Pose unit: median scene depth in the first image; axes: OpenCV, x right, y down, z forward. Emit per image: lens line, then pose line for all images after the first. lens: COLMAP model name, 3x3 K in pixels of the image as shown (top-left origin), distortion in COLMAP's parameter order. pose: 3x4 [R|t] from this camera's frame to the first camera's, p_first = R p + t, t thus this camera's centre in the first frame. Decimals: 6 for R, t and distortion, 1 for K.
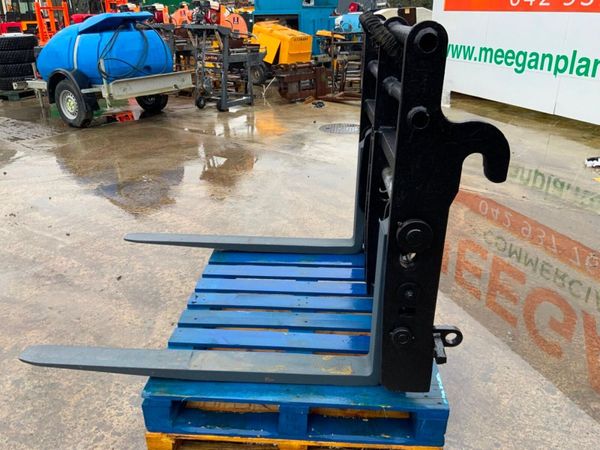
lens RADIAL K [[499.6, 0, 297.4], [0, 499.6, 226.9], [0, 0, 1]] dist [0.078656, -0.132075]
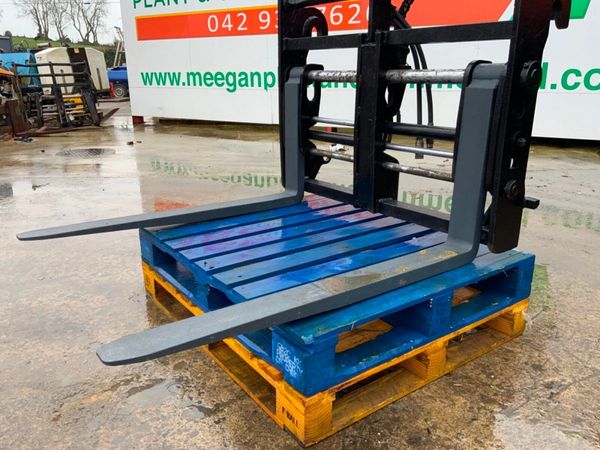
lens RADIAL K [[510.3, 0, 300.0], [0, 510.3, 225.0], [0, 0, 1]] dist [0.053883, -0.125168]
pose [[0.767083, -0.185605, 0.614113, -0.182504], [0.260899, 0.964756, -0.034305, 0.049057], [-0.586102, 0.186537, 0.788472, 0.098255]]
